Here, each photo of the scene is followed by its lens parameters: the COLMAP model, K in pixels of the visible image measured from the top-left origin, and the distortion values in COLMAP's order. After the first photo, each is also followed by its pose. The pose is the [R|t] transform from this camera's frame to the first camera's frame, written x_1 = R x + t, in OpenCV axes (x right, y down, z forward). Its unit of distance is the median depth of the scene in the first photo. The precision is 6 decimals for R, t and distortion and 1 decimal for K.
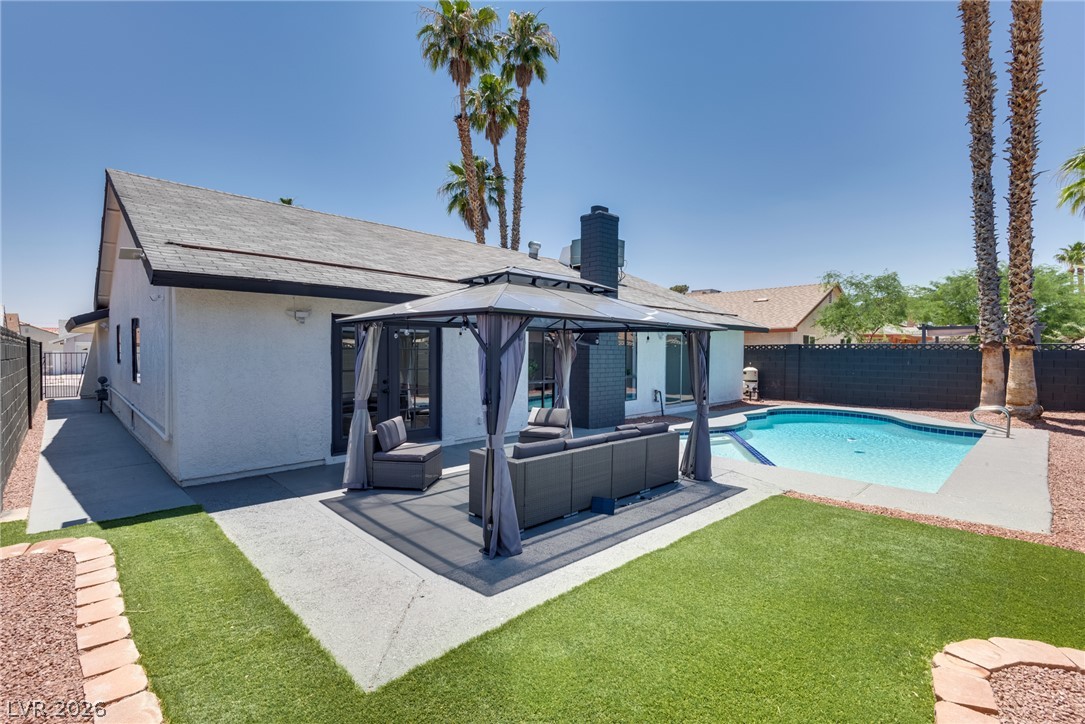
lens RADIAL K [[504.0, 0, 545.7], [0, 504.0, 350.0], [0, 0, 1]] dist [0.011394, -0.001418]
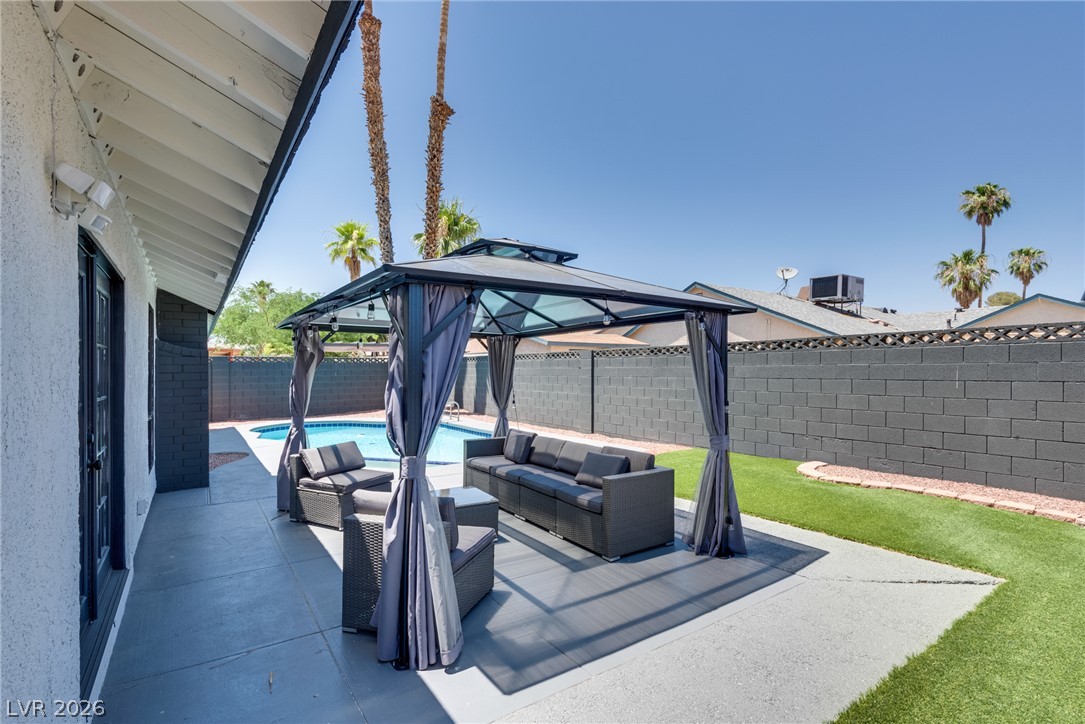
lens RADIAL K [[504.0, 0, 553.0], [0, 504.0, 363.2], [0, 0, 1]] dist [0.011394, -0.001418]
pose [[0.159976, -0.001805, 0.987119, -0.444420], [0.009839, 0.999952, 0.000234, 0.007429], [-0.987072, 0.009675, 0.159986, 0.454006]]
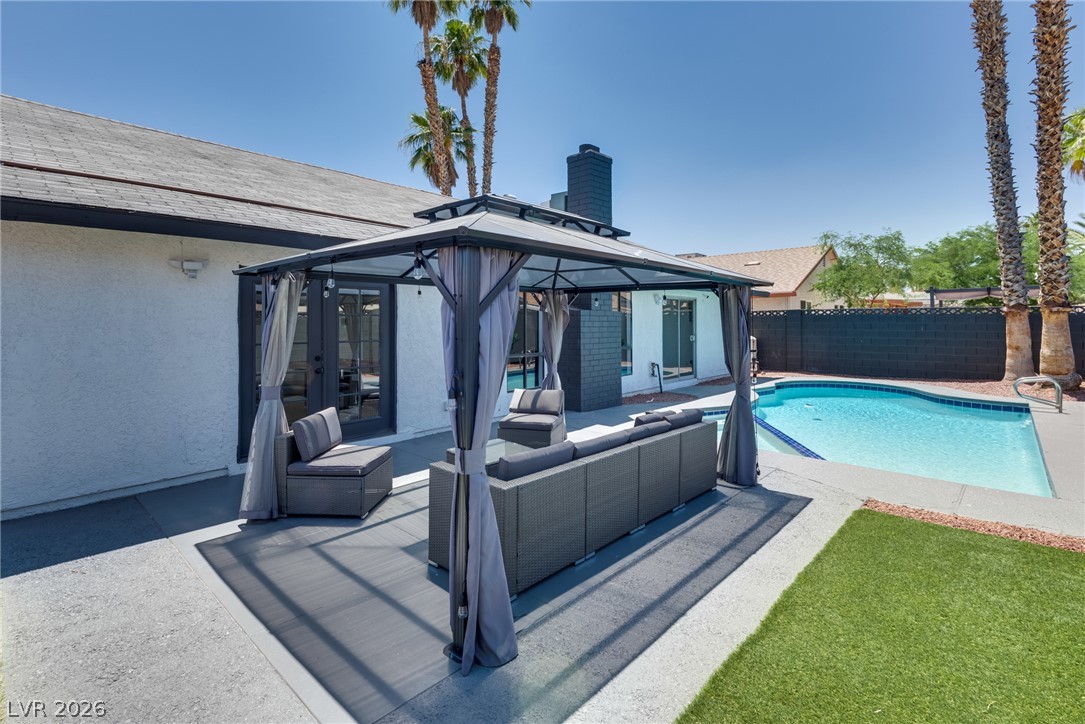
lens RADIAL K [[518.1, 0, 549.8], [0, 518.1, 305.3], [0, 0, 1]] dist [0.009628, -0.003292]
pose [[0.997794, -0.006230, 0.066098, -0.018167], [0.008217, 0.999521, -0.029833, 0.007385], [-0.065881, 0.030310, 0.997367, 0.149880]]
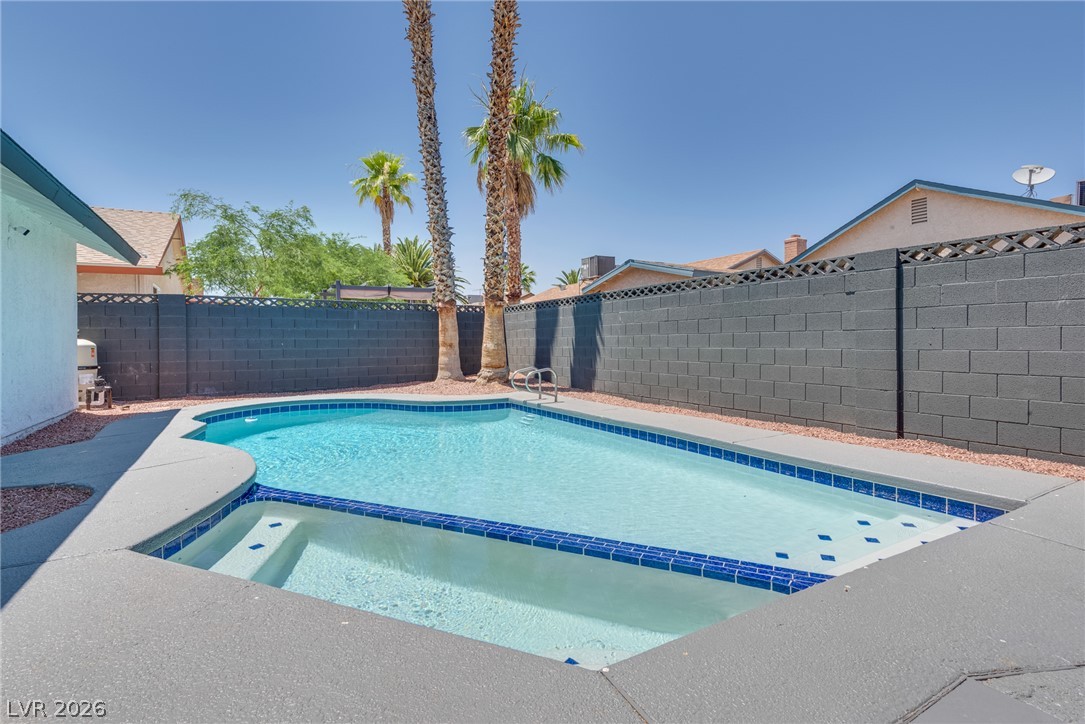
lens RADIAL K [[504.0, 0, 546.2], [0, 504.0, 353.4], [0, 0, 1]] dist [0.011394, -0.001418]
pose [[0.234961, -0.030970, 0.971511, 0.081137], [0.009743, 0.999517, 0.029507, 0.060932], [-0.971956, 0.002533, 0.235150, 0.748383]]
